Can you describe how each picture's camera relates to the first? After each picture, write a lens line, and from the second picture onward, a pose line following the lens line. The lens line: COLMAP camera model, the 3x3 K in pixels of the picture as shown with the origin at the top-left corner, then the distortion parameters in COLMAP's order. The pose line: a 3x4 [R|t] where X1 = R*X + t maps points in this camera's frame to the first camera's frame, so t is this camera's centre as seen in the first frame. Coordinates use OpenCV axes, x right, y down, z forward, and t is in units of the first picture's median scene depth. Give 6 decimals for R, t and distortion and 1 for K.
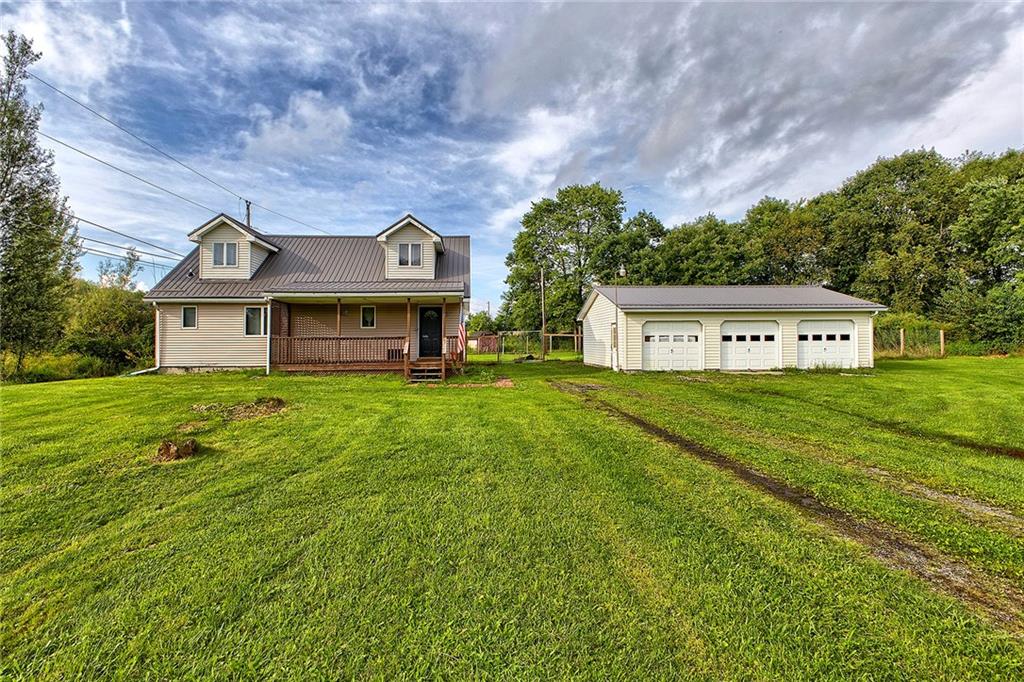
lens RADIAL K [[466.5, 0, 511.7], [0, 466.5, 342.6], [0, 0, 1]] dist [0.009090, 0.000509]
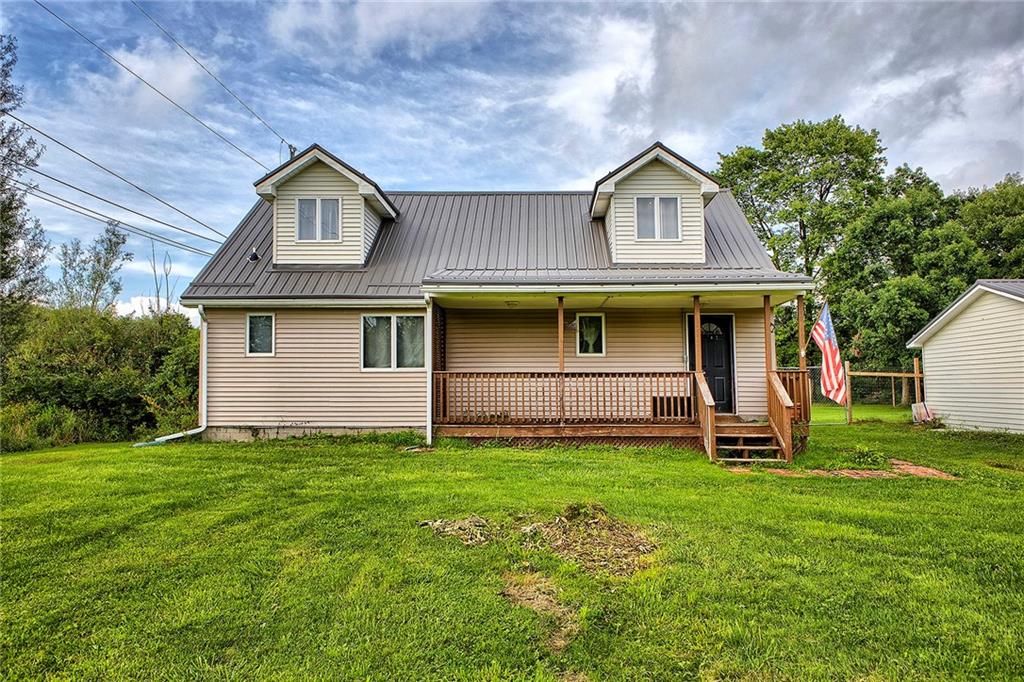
lens RADIAL K [[759.5, 0, 523.8], [0, 759.5, 364.0], [0, 0, 1]] dist [-0.033595, 0.001770]
pose [[0.998338, 0.003936, -0.057500, -0.293214], [-0.006488, 0.998999, -0.044267, 0.013421], [0.057269, 0.044566, 0.997364, 0.139255]]
